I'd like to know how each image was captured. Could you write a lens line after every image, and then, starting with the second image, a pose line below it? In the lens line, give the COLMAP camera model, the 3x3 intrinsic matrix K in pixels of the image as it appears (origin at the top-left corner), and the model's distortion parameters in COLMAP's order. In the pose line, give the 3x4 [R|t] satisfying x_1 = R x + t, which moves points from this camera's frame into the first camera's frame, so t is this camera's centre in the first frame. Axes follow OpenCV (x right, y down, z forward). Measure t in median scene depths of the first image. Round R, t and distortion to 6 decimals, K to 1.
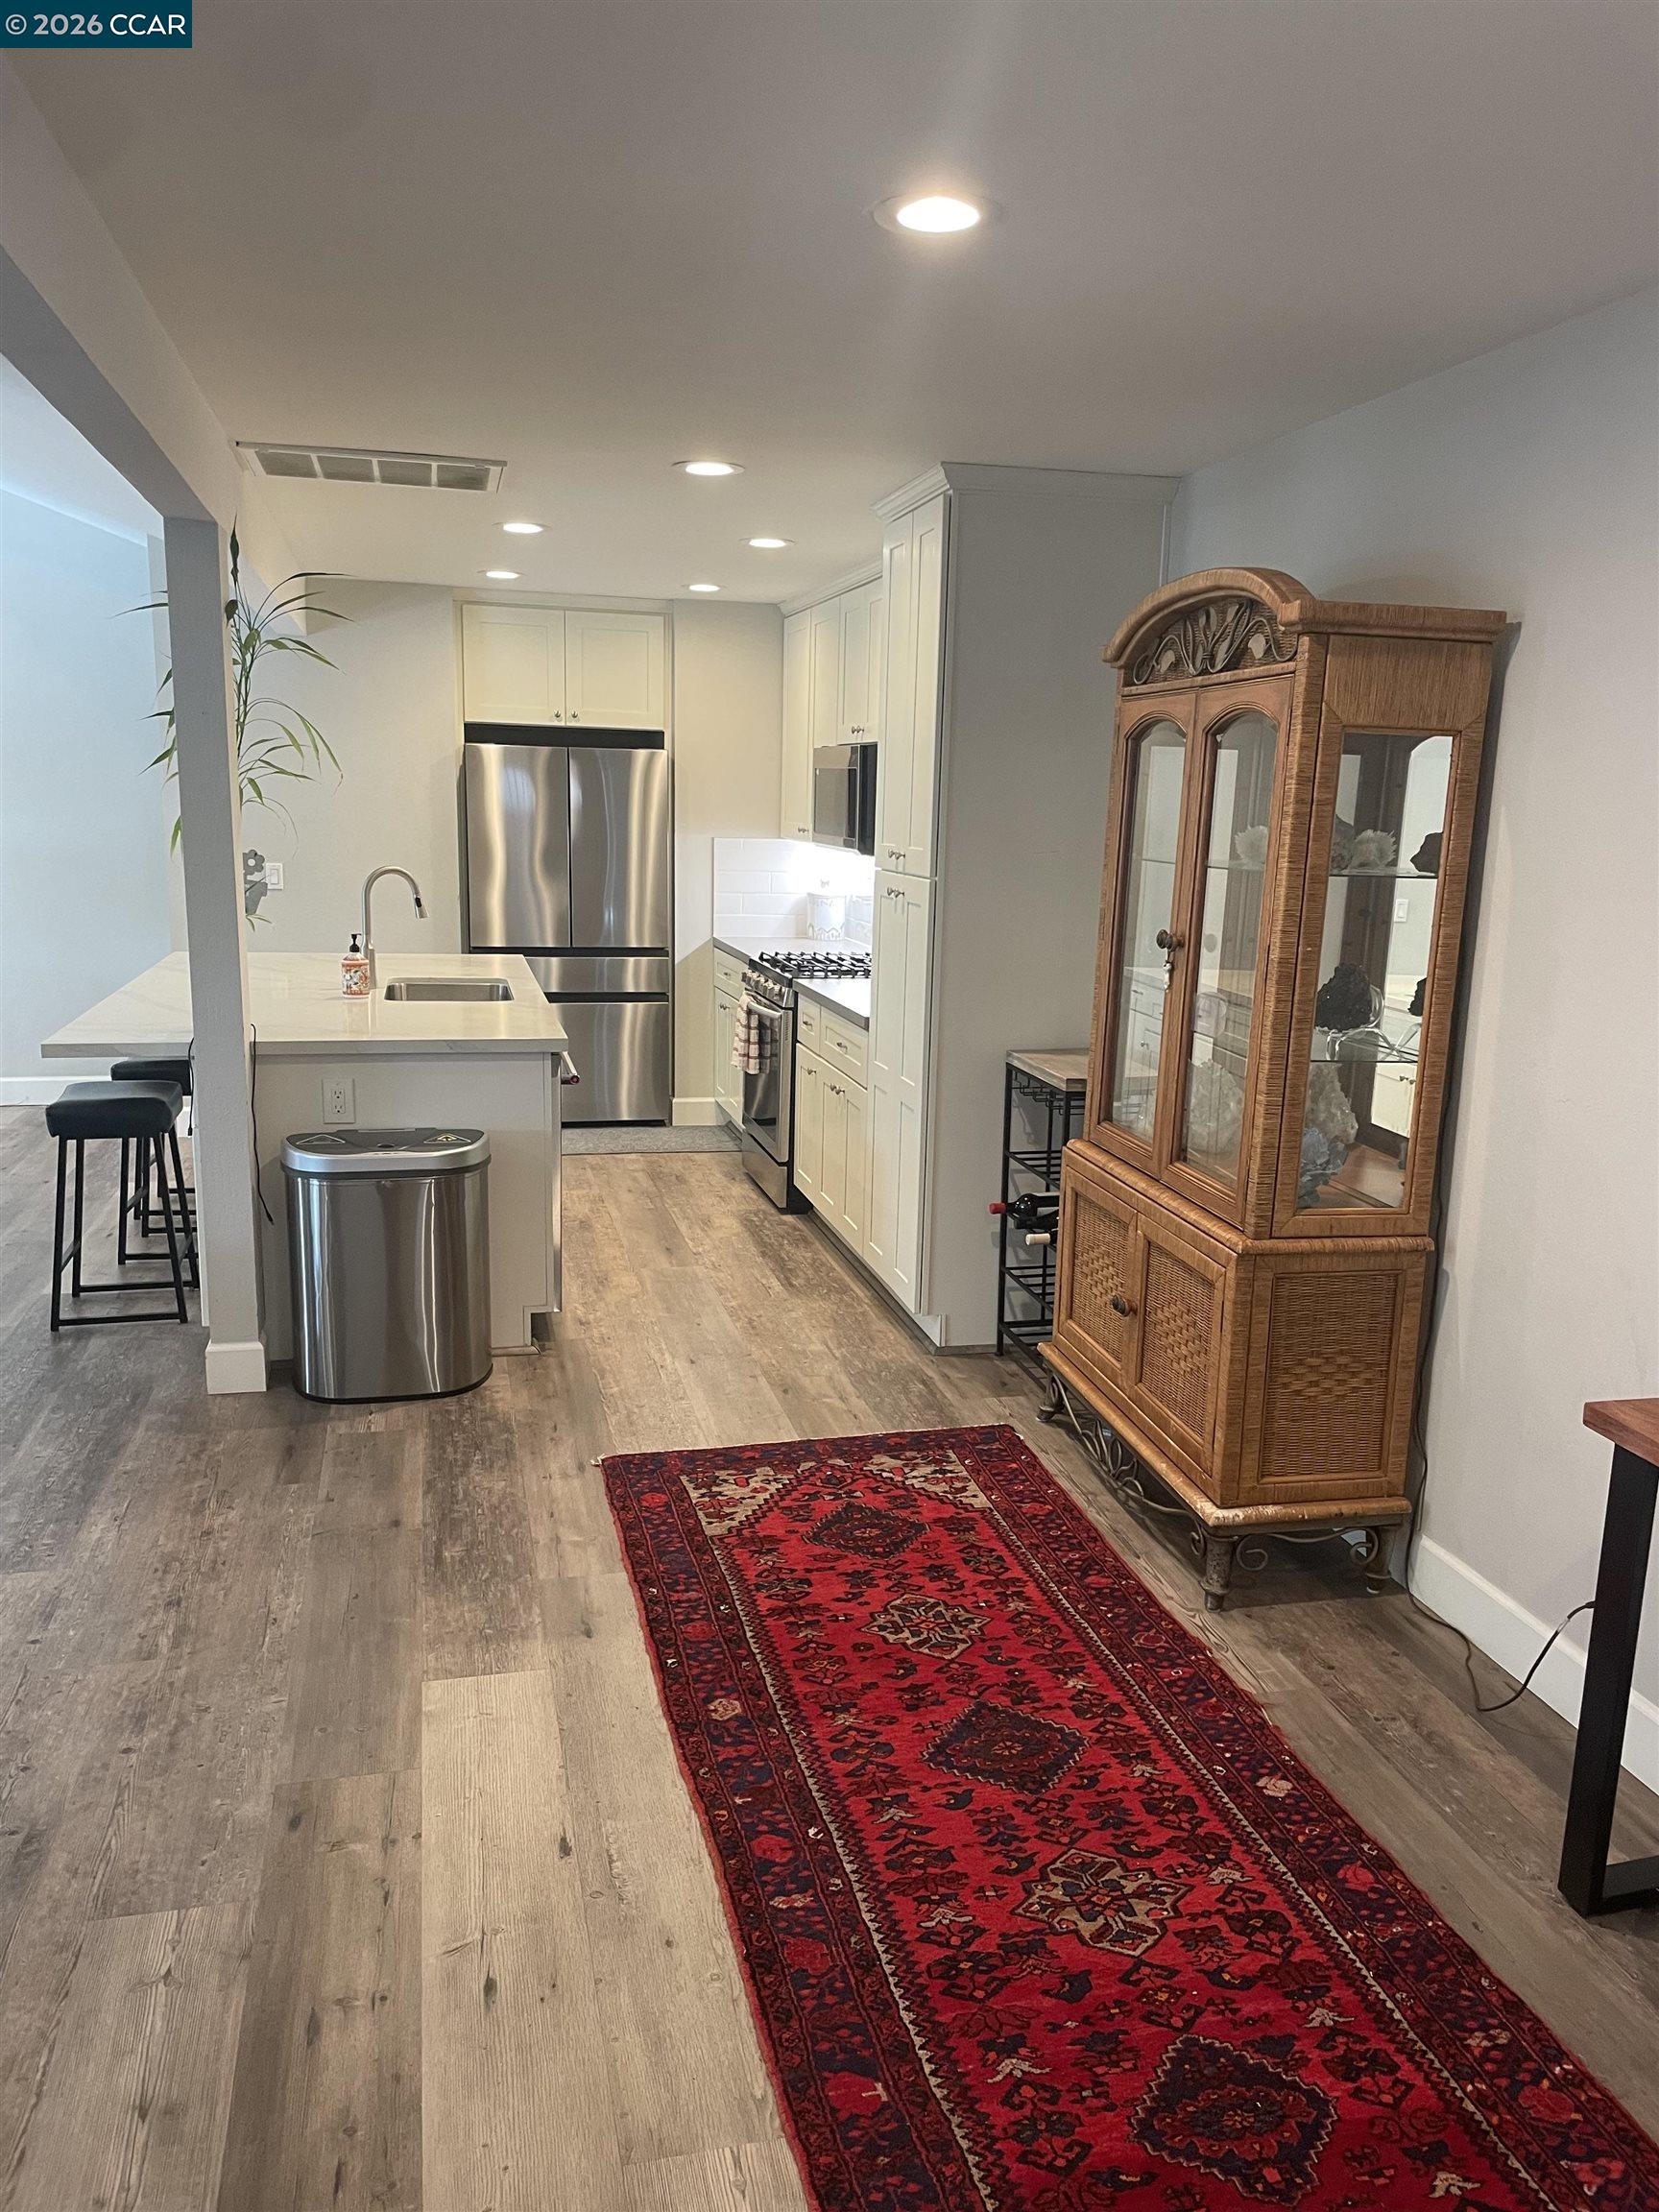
lens RADIAL K [[1679.1, 0, 829.6], [0, 1679.1, 1110.1], [0, 0, 1]] dist [0.002993, -0.002203]
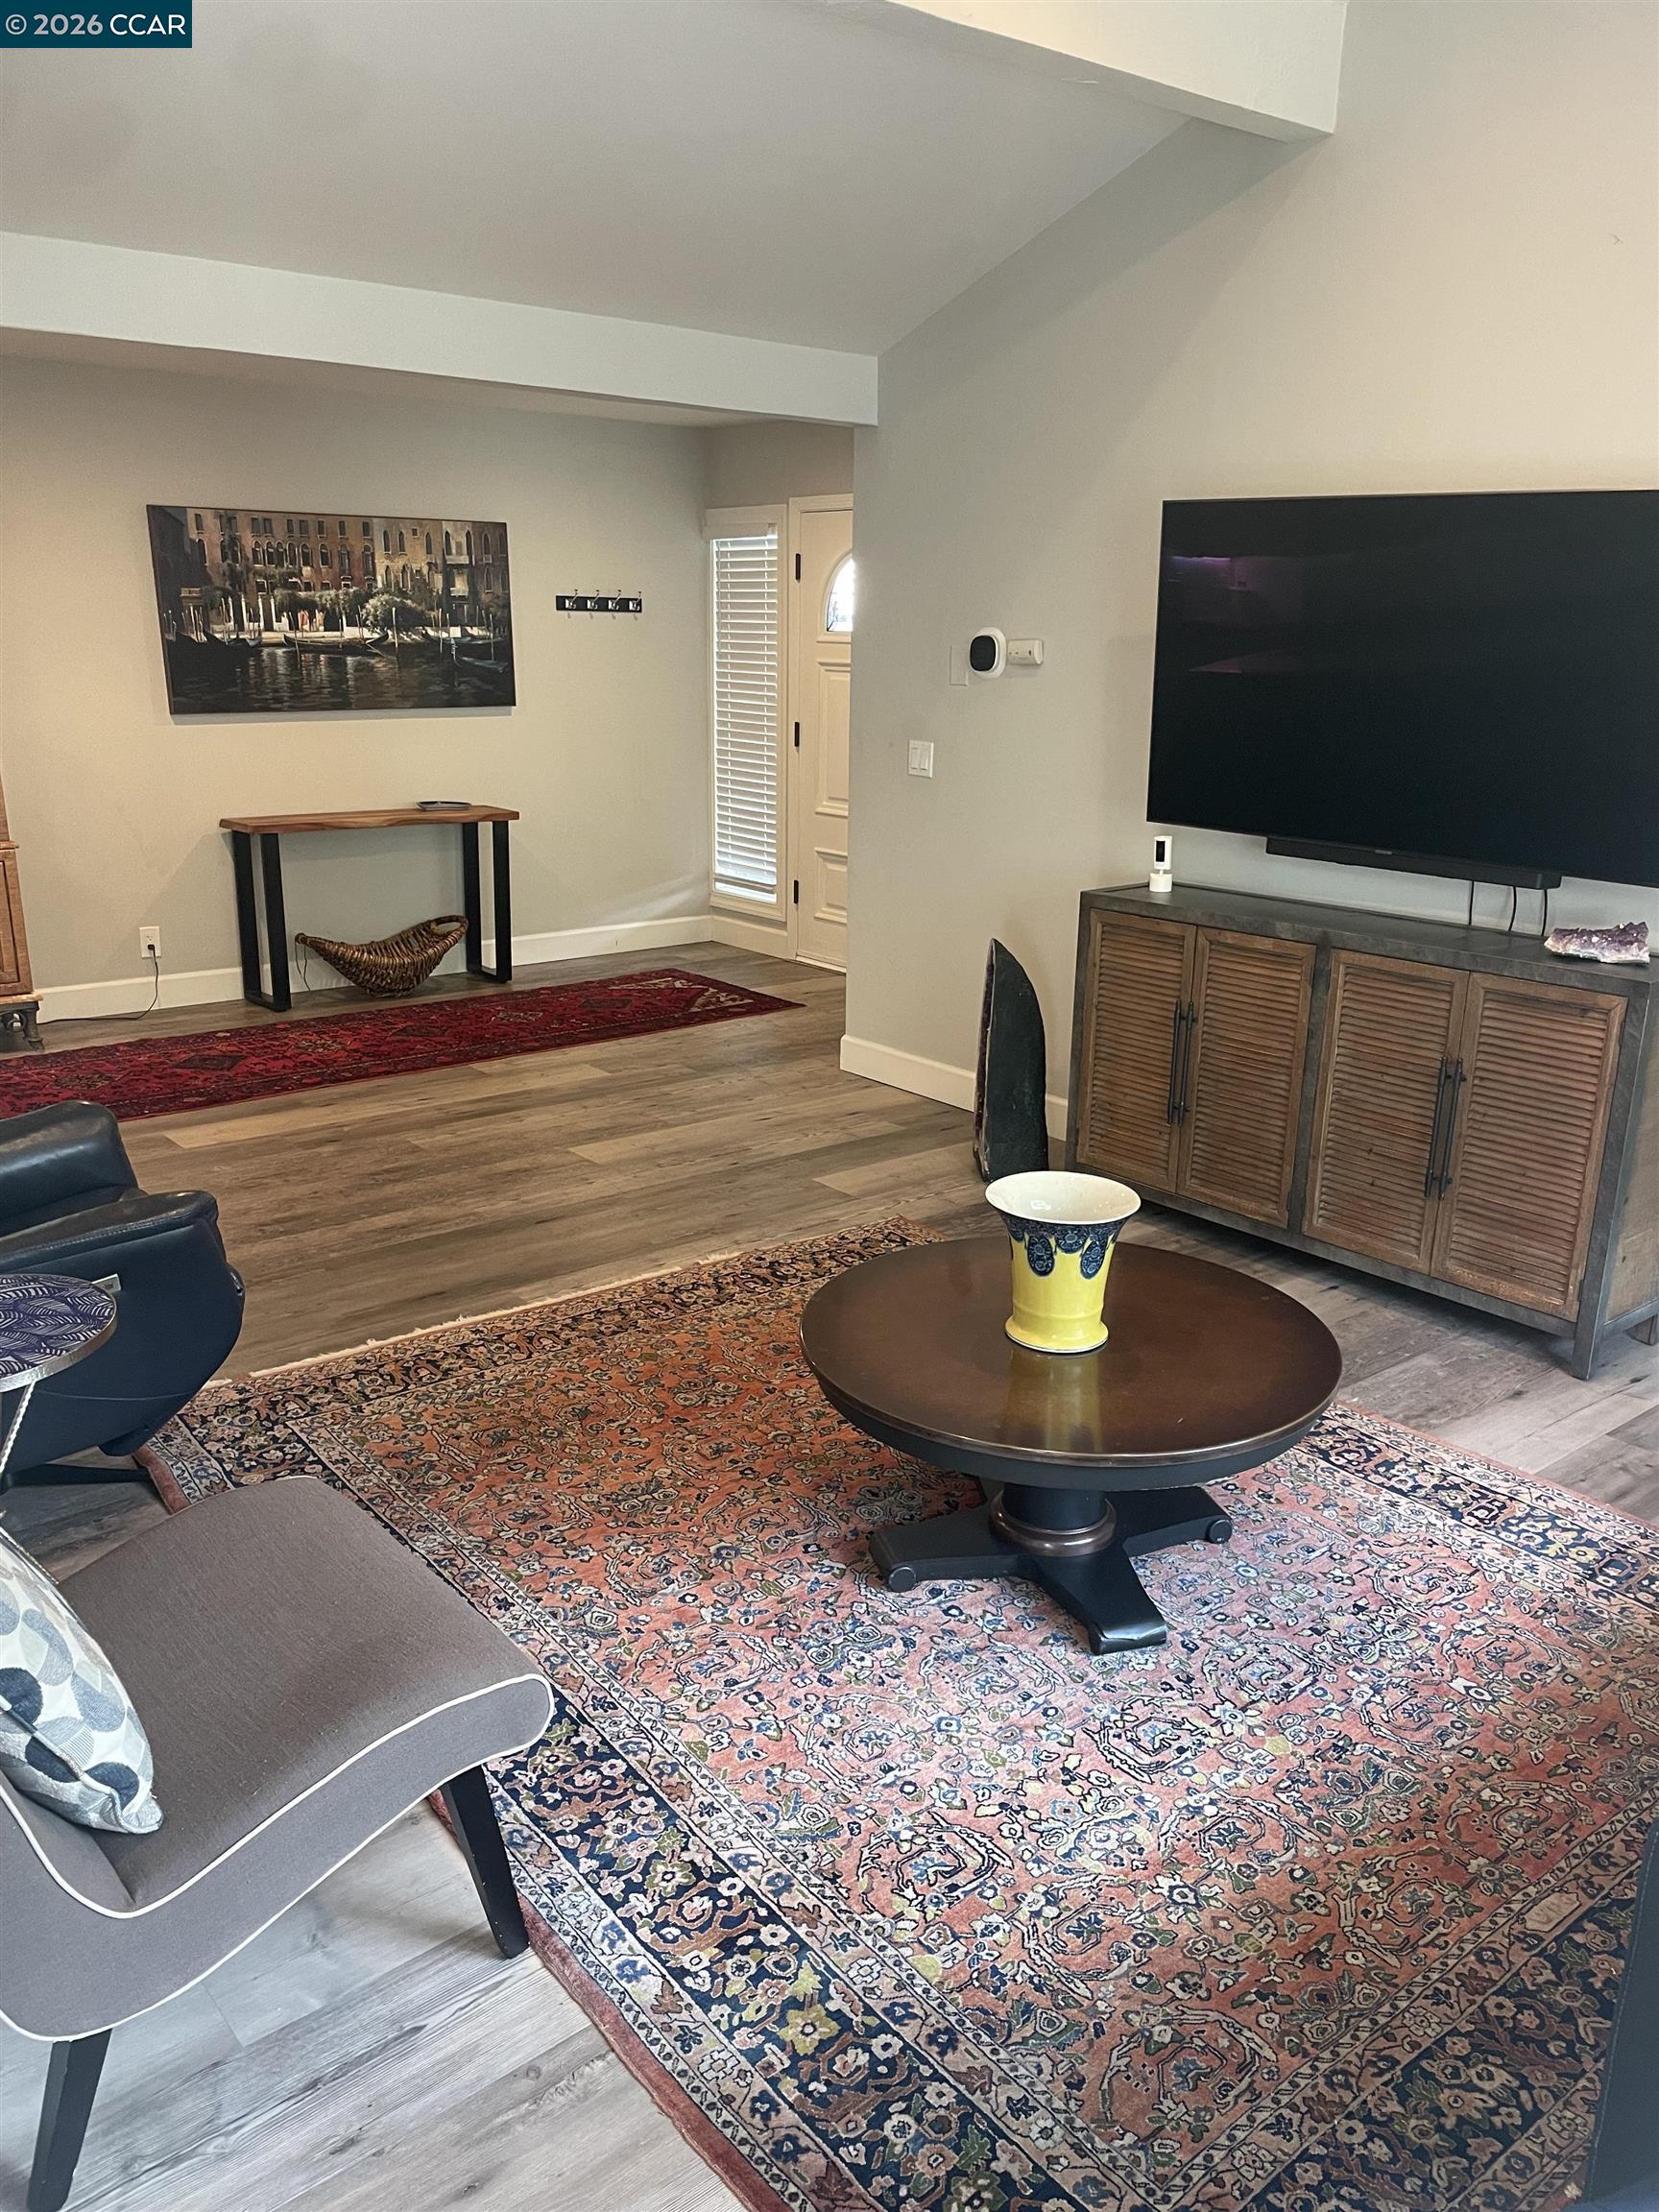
lens RADIAL K [[1679.1, 0, 828.0], [0, 1679.1, 1111.4], [0, 0, 1]] dist [0.002993, -0.002203]
pose [[-0.421797, -0.281623, 0.861844, -1.996434], [0.147123, 0.916683, 0.371546, -0.228071], [-0.894674, 0.283514, -0.345221, 1.017341]]
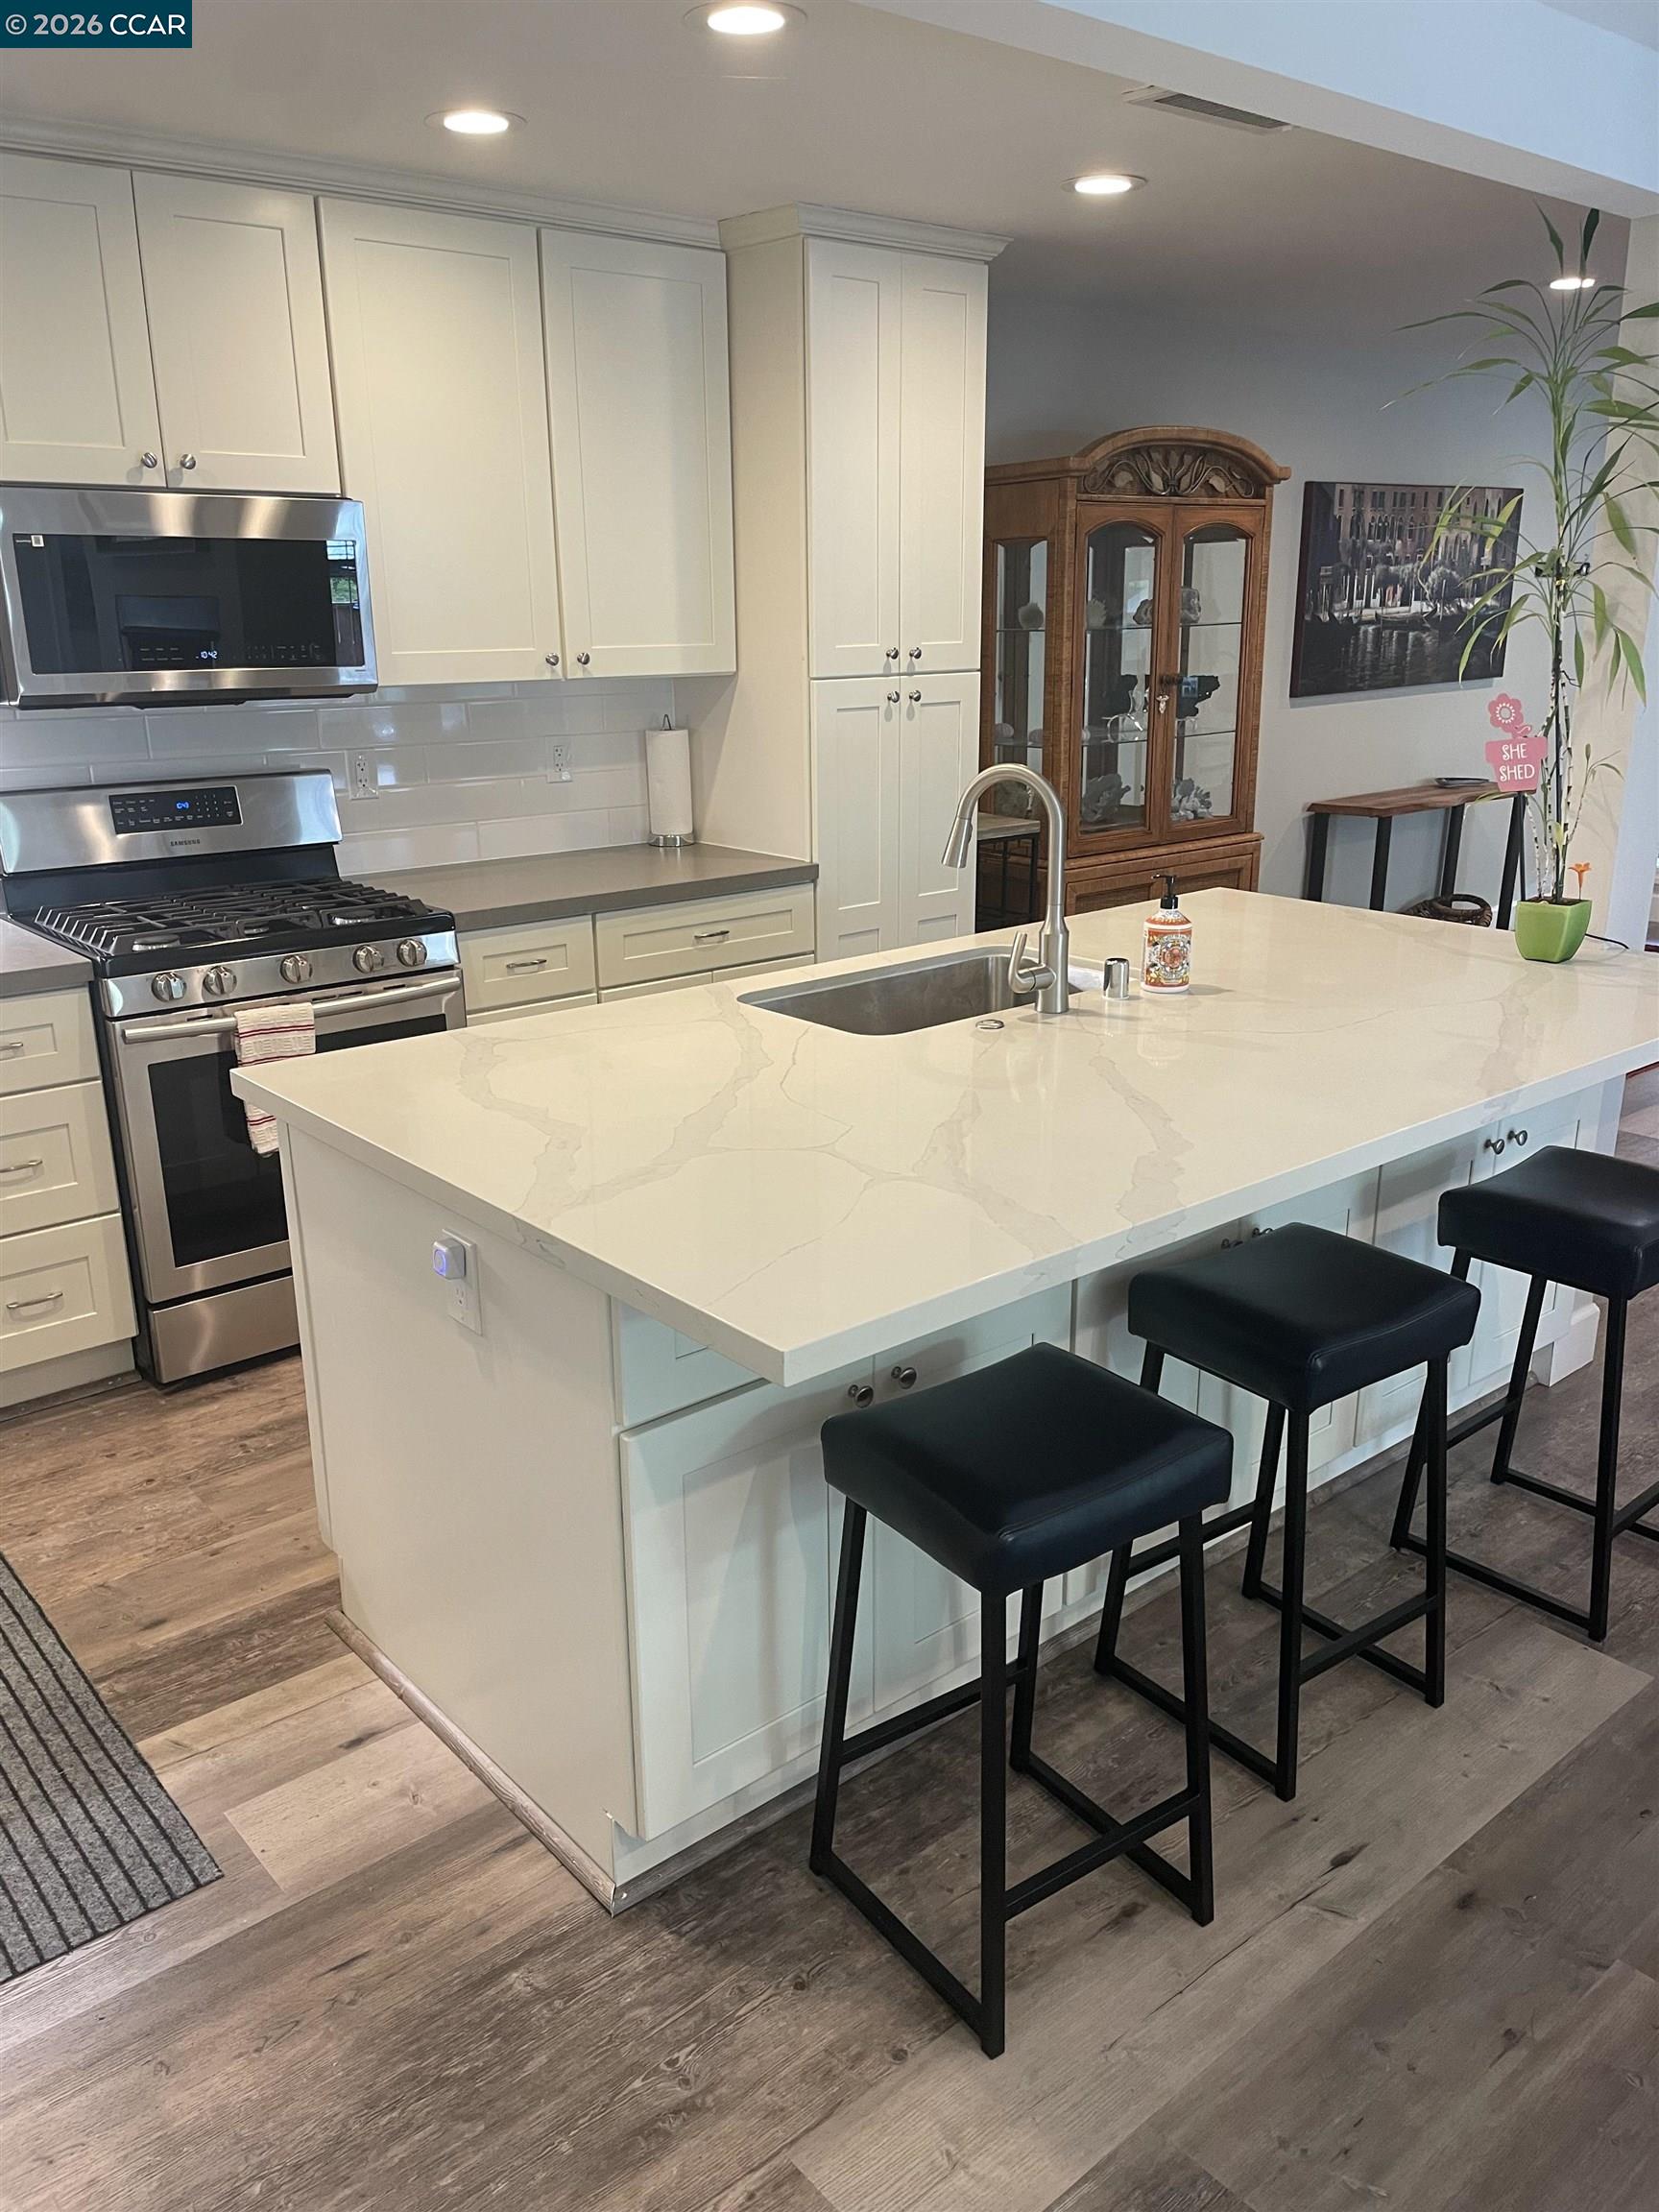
lens RADIAL K [[1679.1, 0, 830.5], [0, 1679.1, 1107.0], [0, 0, 1]] dist [0.002993, -0.002203]
pose [[-0.445531, -0.289536, 0.847155, -1.291984], [0.170457, 0.901516, 0.397761, -0.496123], [-0.878889, 0.321618, -0.352300, 2.324580]]
